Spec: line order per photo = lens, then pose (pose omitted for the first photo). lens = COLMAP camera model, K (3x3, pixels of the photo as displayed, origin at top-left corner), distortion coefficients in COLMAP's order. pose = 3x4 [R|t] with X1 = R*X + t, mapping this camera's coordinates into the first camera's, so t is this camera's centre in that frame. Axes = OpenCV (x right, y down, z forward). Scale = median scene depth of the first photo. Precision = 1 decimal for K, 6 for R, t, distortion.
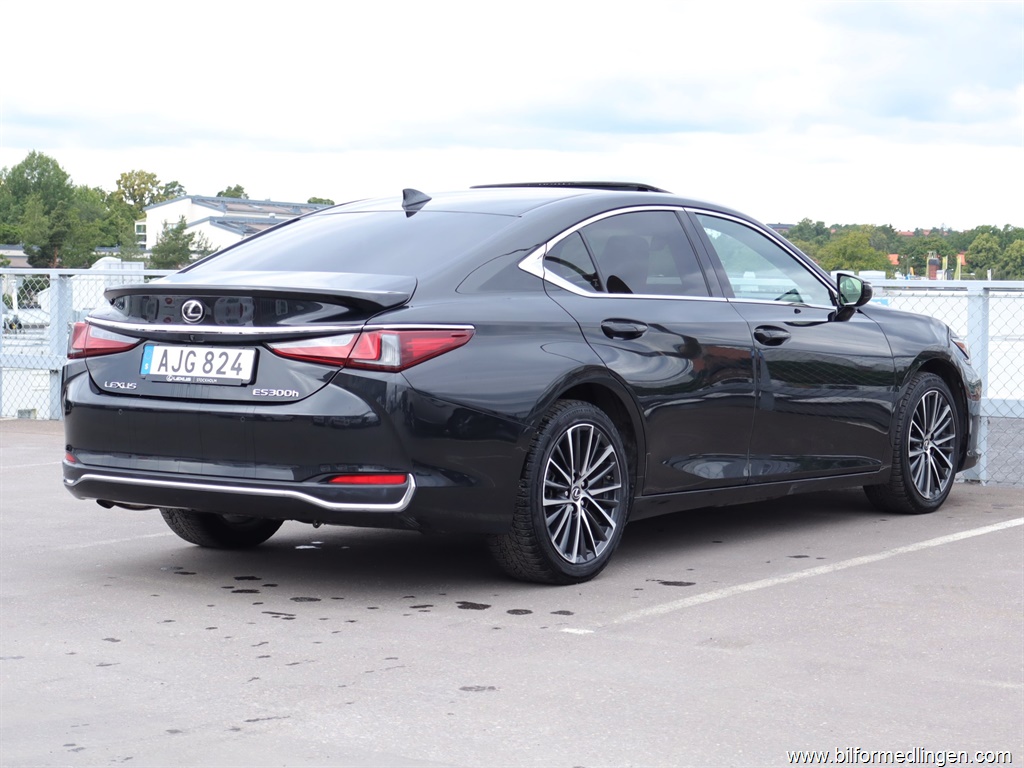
lens RADIAL K [[2194.8, 0, 510.4], [0, 2194.8, 379.5], [0, 0, 1]] dist [-0.029675, 0.000000]
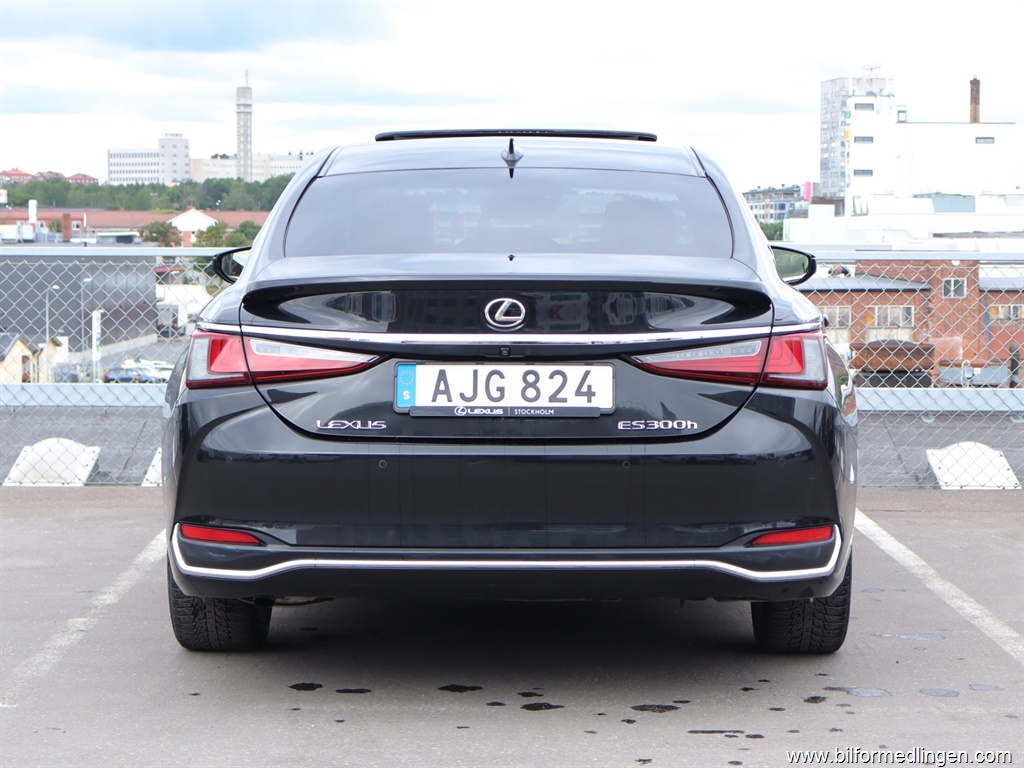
lens RADIAL K [[2194.8, 0, 513.0], [0, 2194.8, 388.4], [0, 0, 1]] dist [-0.029675, 0.000000]
pose [[0.825413, -0.038629, 0.563207, -0.330248], [0.032911, 0.999252, 0.020305, -0.013209], [-0.563570, 0.001776, 0.826067, 0.262379]]
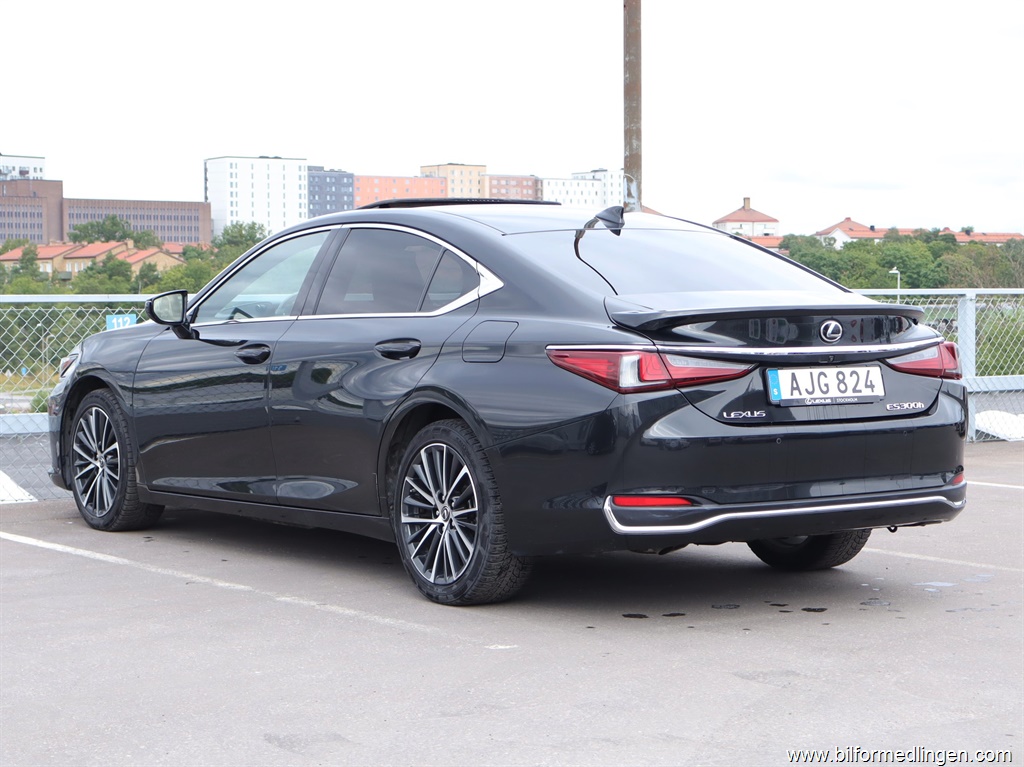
lens RADIAL K [[2194.8, 0, 512.2], [0, 2194.8, 382.3], [0, 0, 1]] dist [-0.029675, 0.000000]
pose [[0.350625, -0.054514, 0.934928, -0.697694], [0.053612, 0.997836, 0.038076, -0.033426], [-0.934980, 0.036773, 0.352789, 0.484371]]
